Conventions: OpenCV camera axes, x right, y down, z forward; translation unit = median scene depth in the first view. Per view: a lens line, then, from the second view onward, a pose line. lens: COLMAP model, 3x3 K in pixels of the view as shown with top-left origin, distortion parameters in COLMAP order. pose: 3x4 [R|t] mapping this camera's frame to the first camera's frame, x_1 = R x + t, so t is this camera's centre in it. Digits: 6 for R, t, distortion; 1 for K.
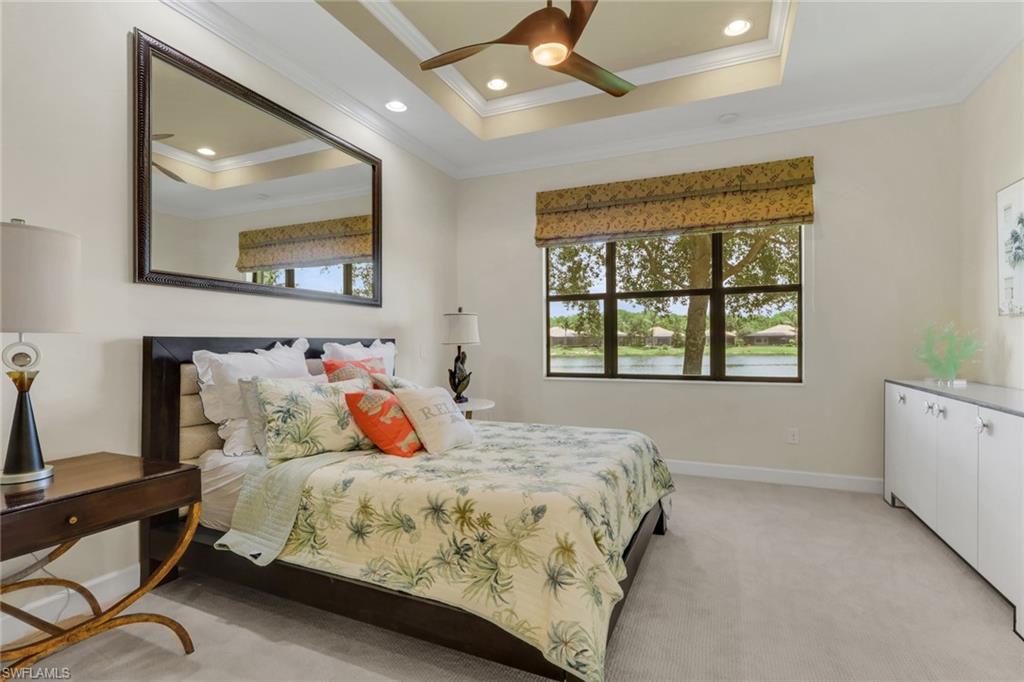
lens RADIAL K [[481.2, 0, 511.9], [0, 481.2, 343.3], [0, 0, 1]] dist [0.000696, 0.000520]
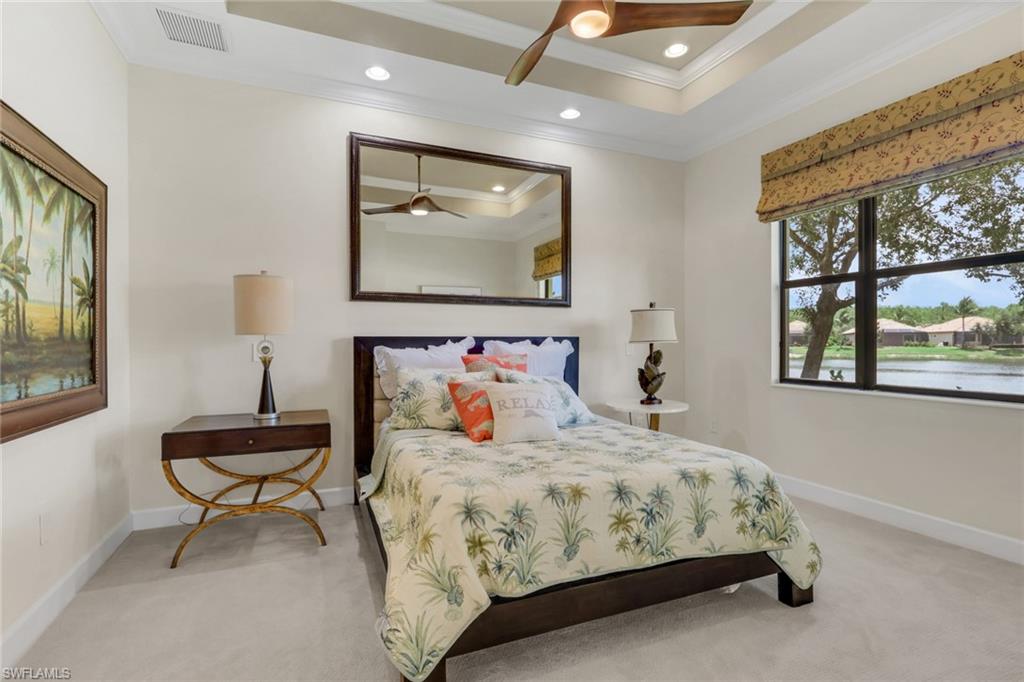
lens RADIAL K [[481.4, 0, 511.1], [0, 481.4, 346.9], [0, 0, 1]] dist [0.000611, 0.000353]
pose [[0.732311, 0.010057, -0.680896, 0.448990], [-0.000915, 0.999905, 0.013784, -0.001756], [0.680970, -0.009472, 0.732250, 0.168782]]
